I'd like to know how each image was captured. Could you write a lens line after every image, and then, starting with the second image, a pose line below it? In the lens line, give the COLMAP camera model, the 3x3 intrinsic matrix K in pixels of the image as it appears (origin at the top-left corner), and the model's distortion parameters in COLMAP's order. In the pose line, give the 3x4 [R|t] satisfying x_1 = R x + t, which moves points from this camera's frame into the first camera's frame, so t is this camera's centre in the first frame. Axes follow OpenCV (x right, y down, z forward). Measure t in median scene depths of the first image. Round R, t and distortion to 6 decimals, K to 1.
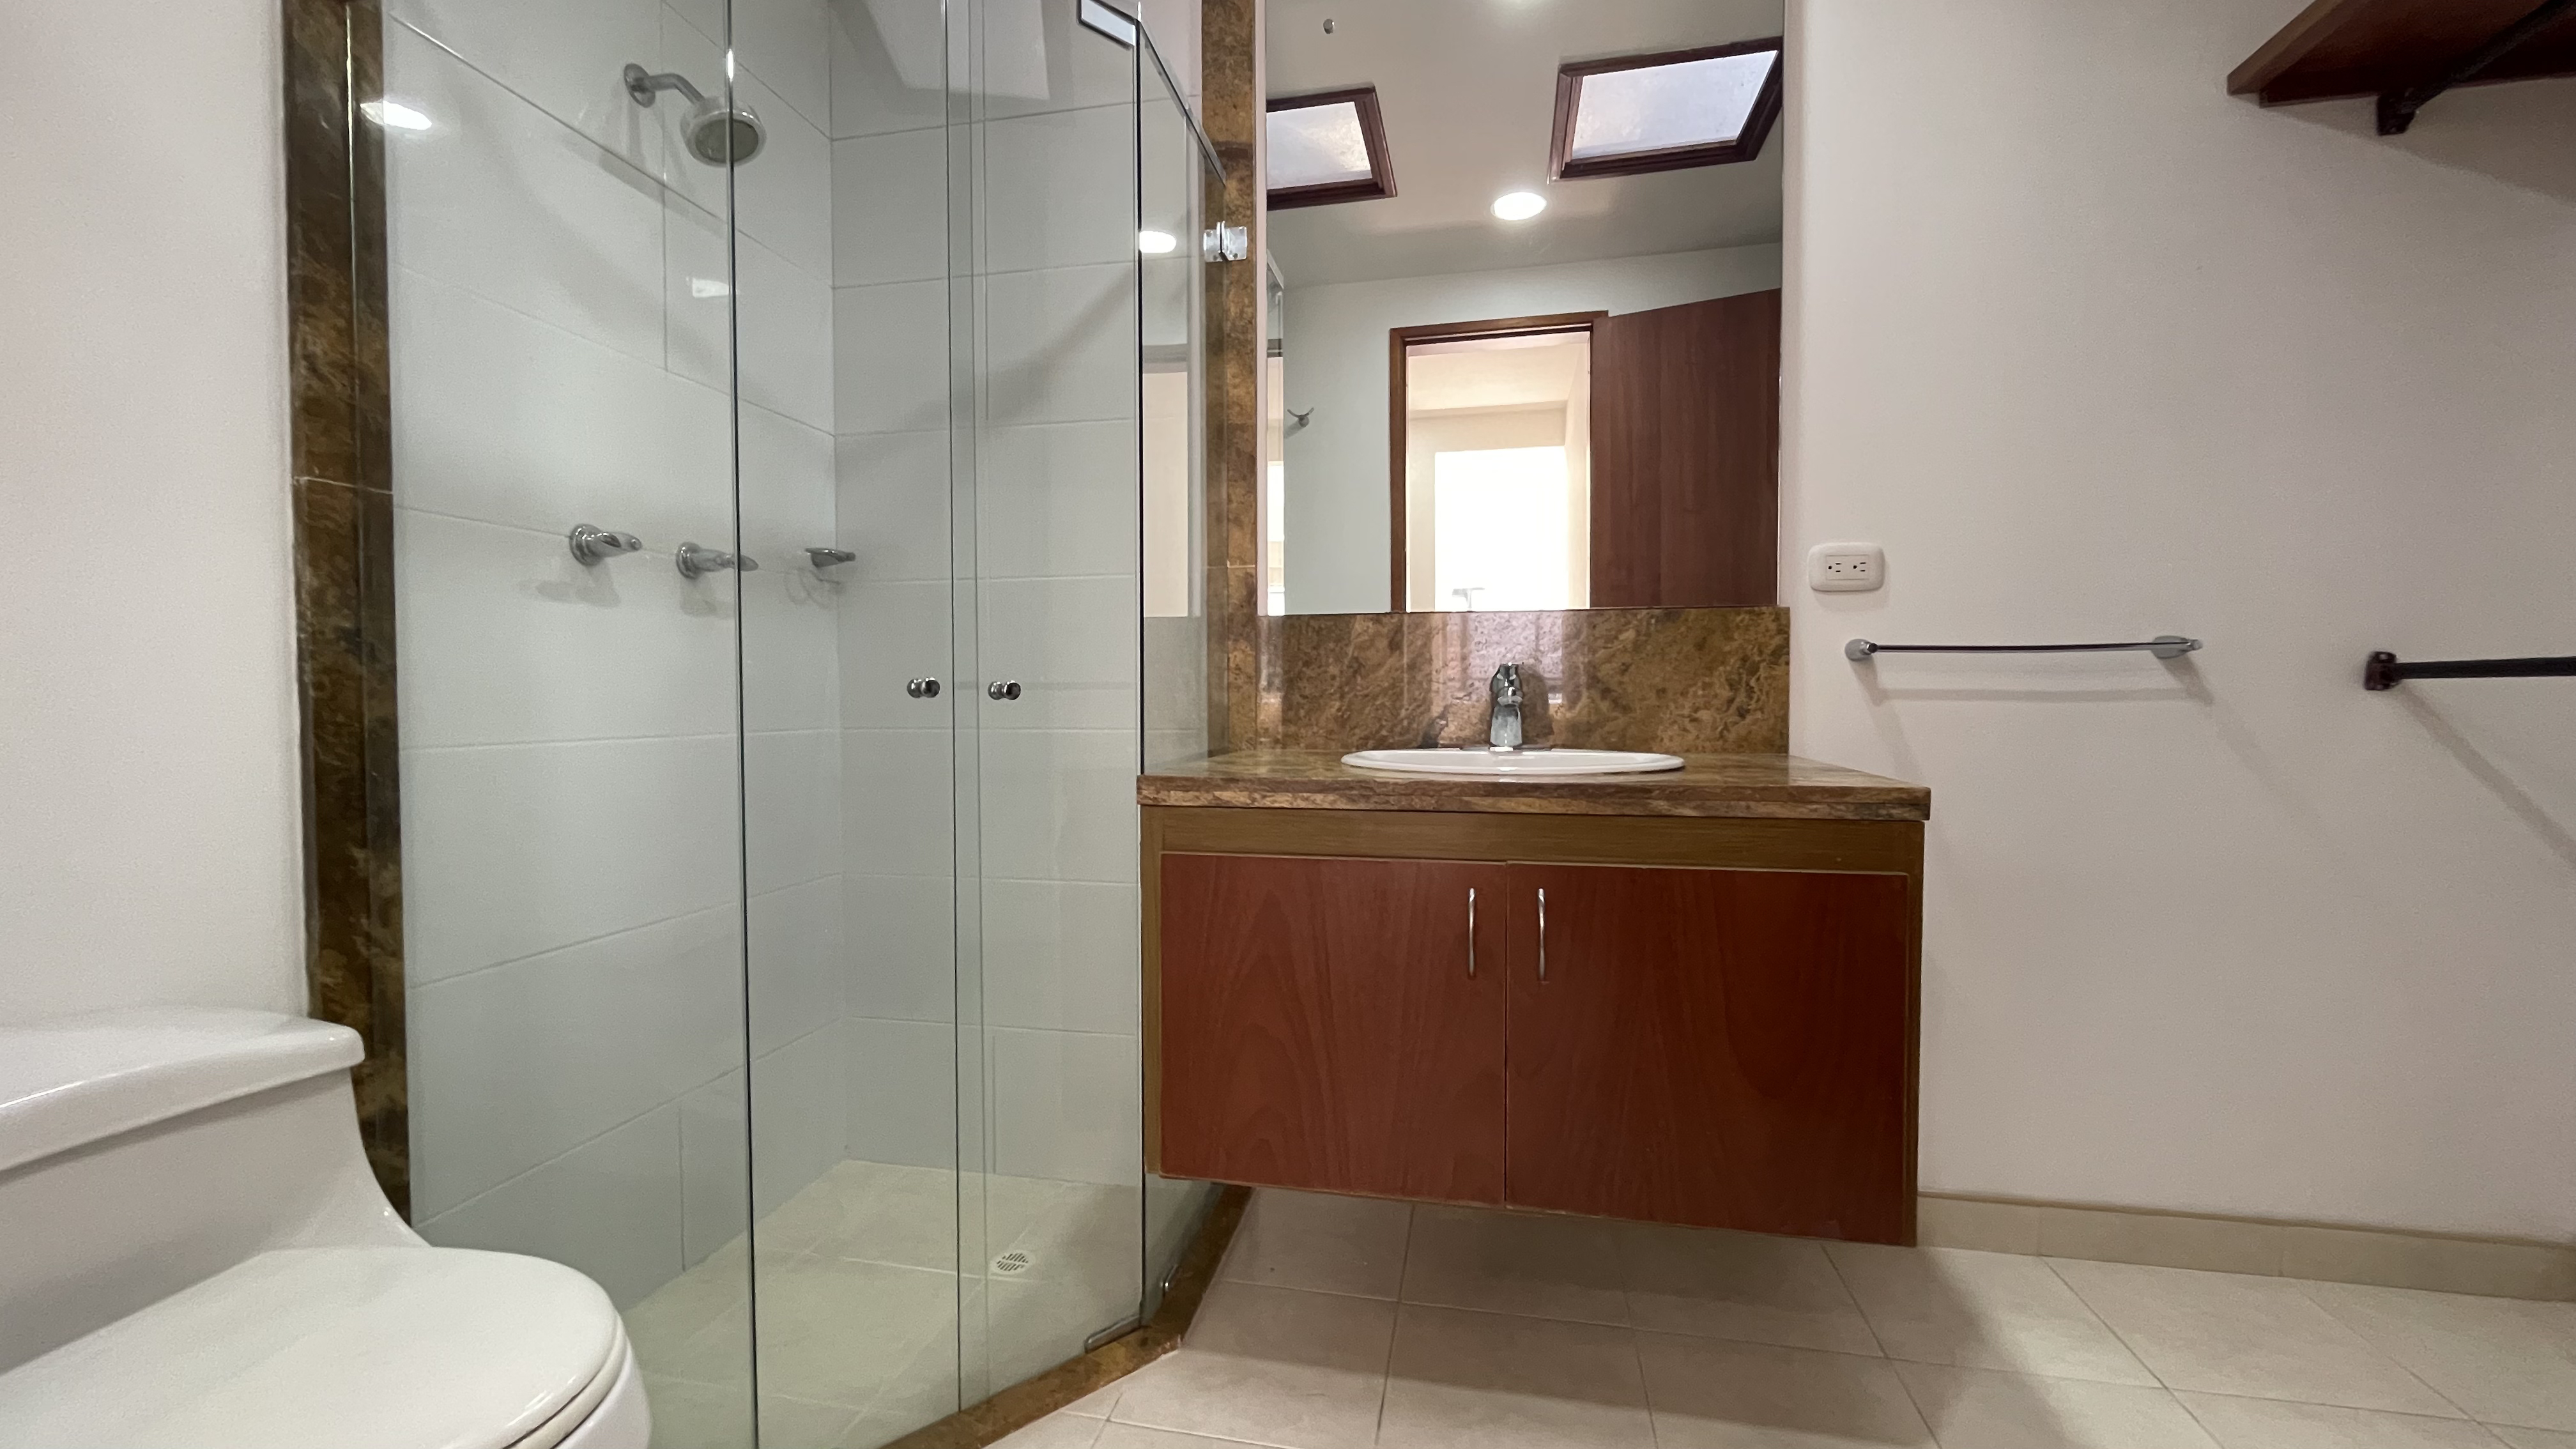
lens RADIAL K [[1088.1, 0, 1289.4], [0, 1088.1, 717.7], [0, 0, 1]] dist [-0.001141, 0.000053]
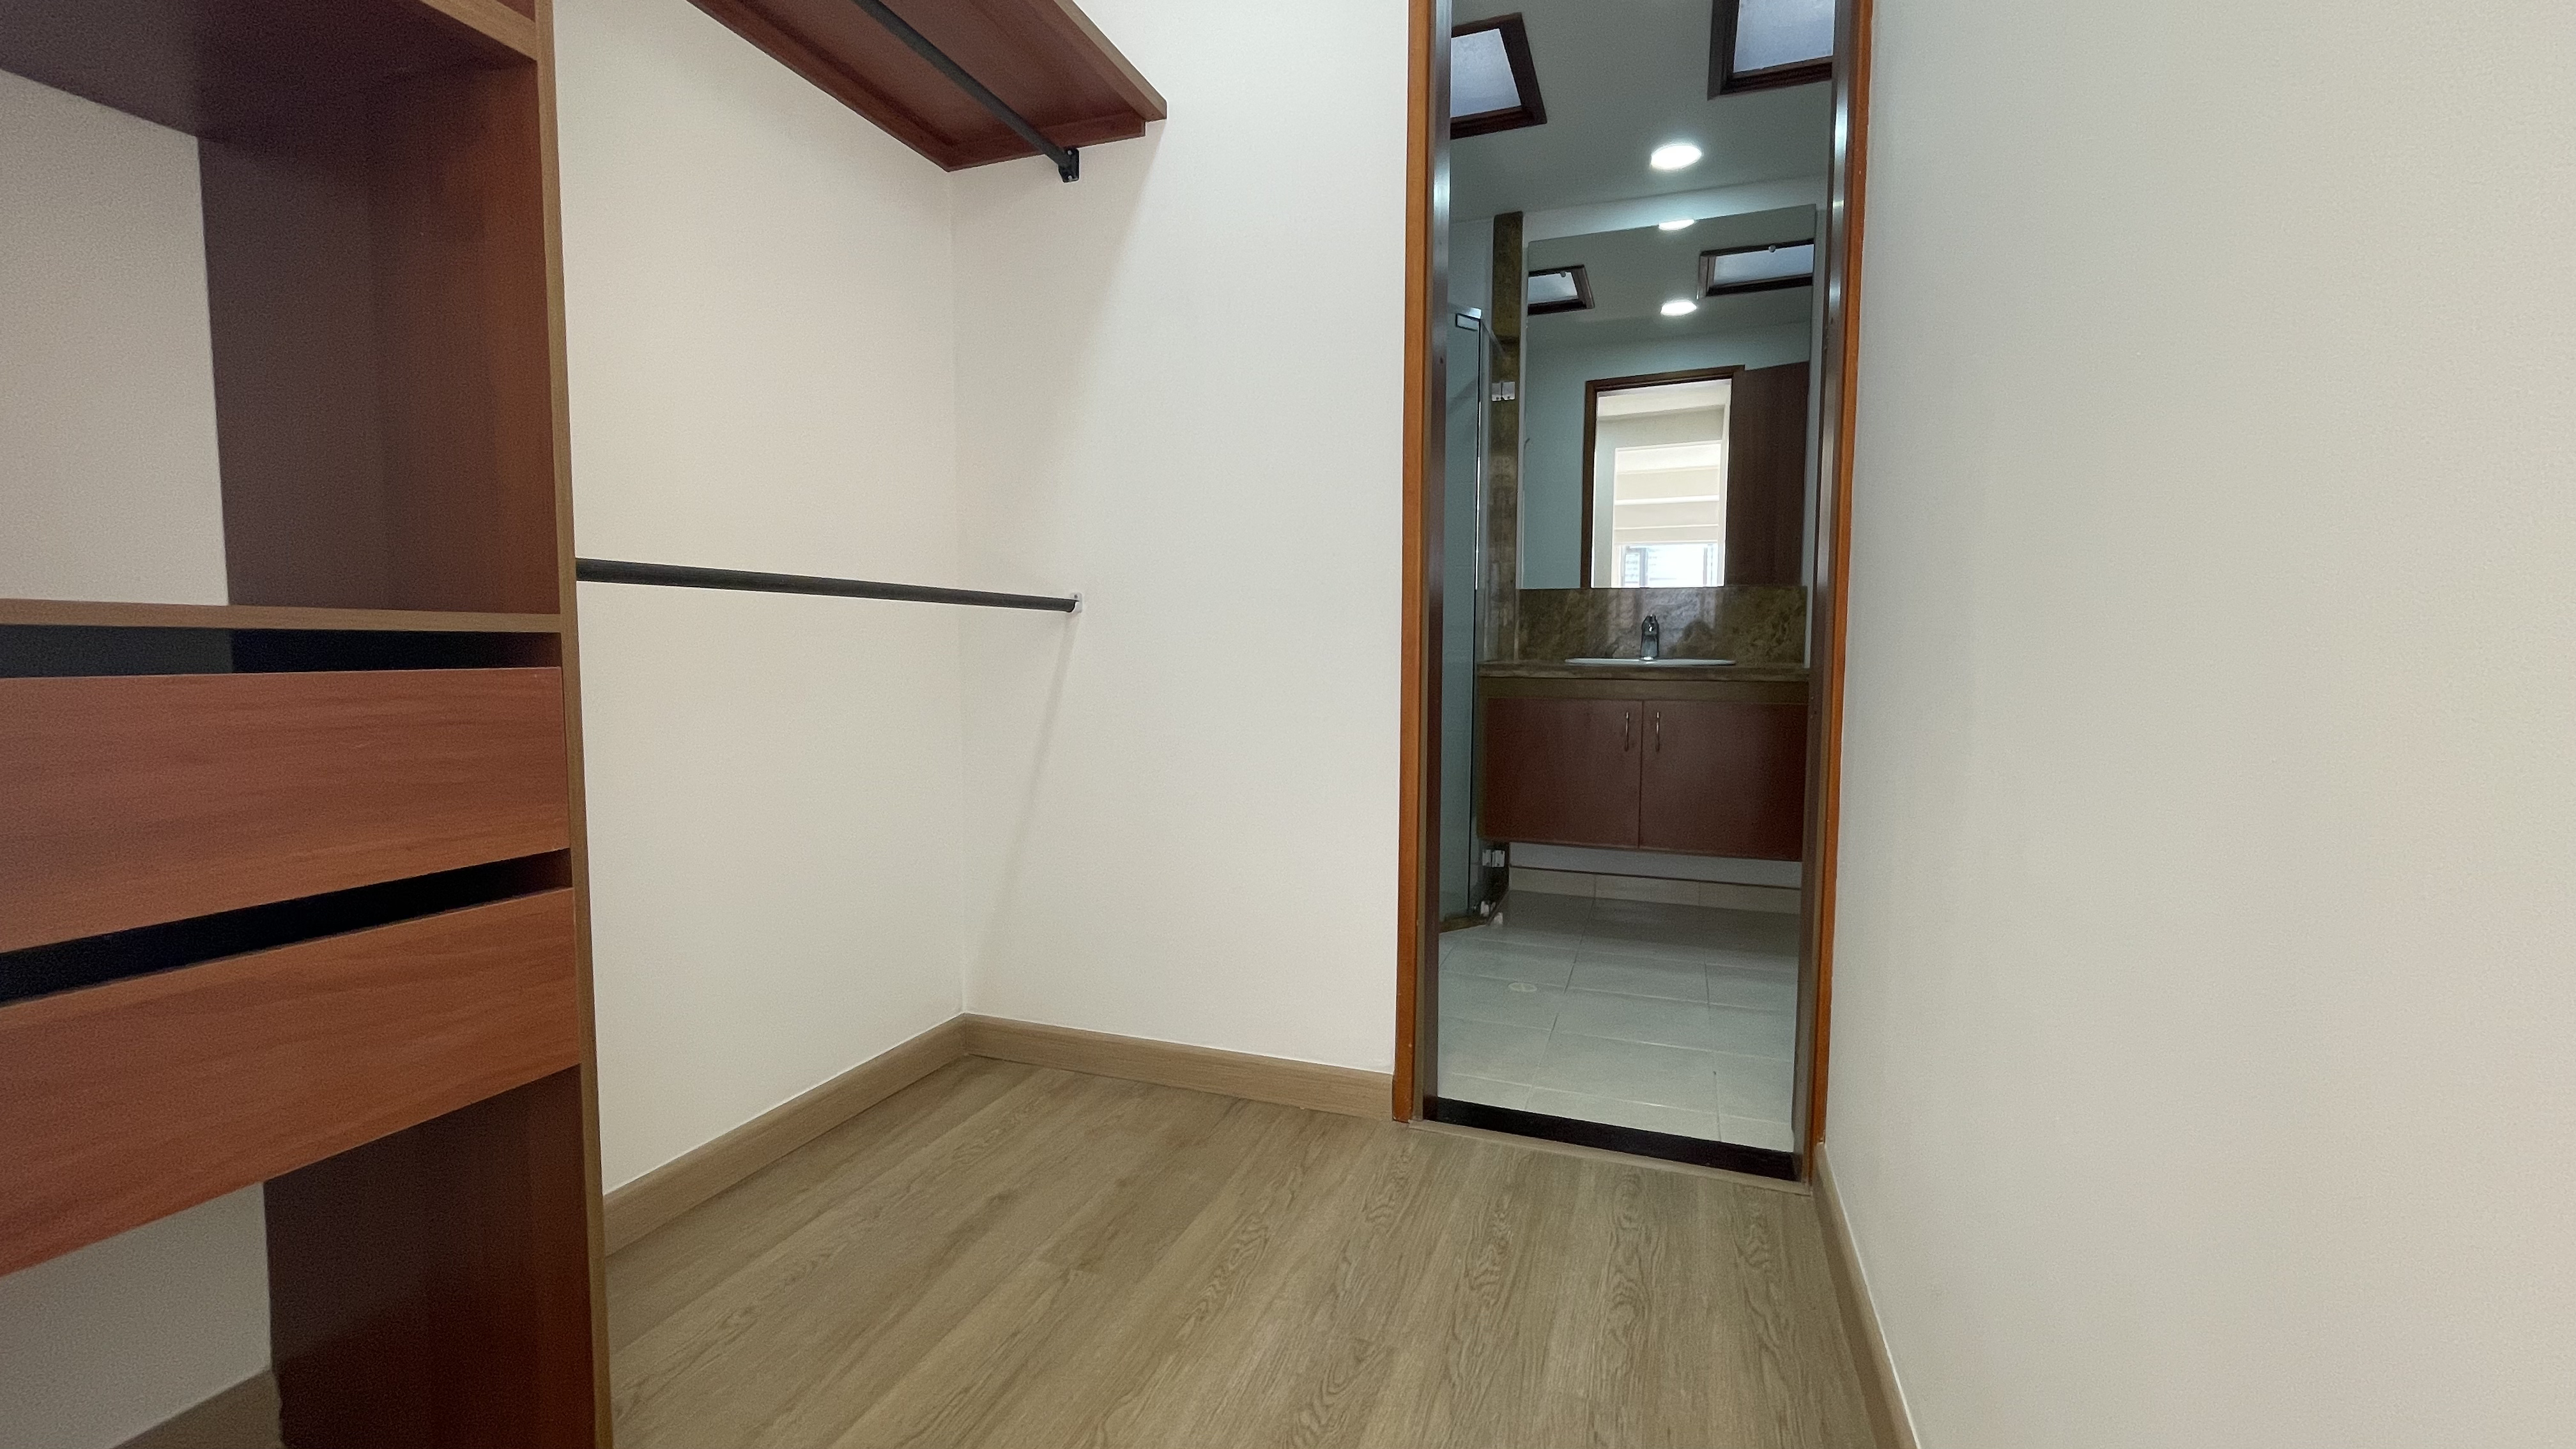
lens RADIAL K [[1088.1, 0, 1272.4], [0, 1088.1, 731.9], [0, 0, 1]] dist [-0.001141, 0.000053]
pose [[0.986405, 0.019539, -0.163168, -0.136425], [-0.009888, 0.998165, 0.059748, 0.045832], [0.164036, -0.057322, 0.984787, -0.970016]]
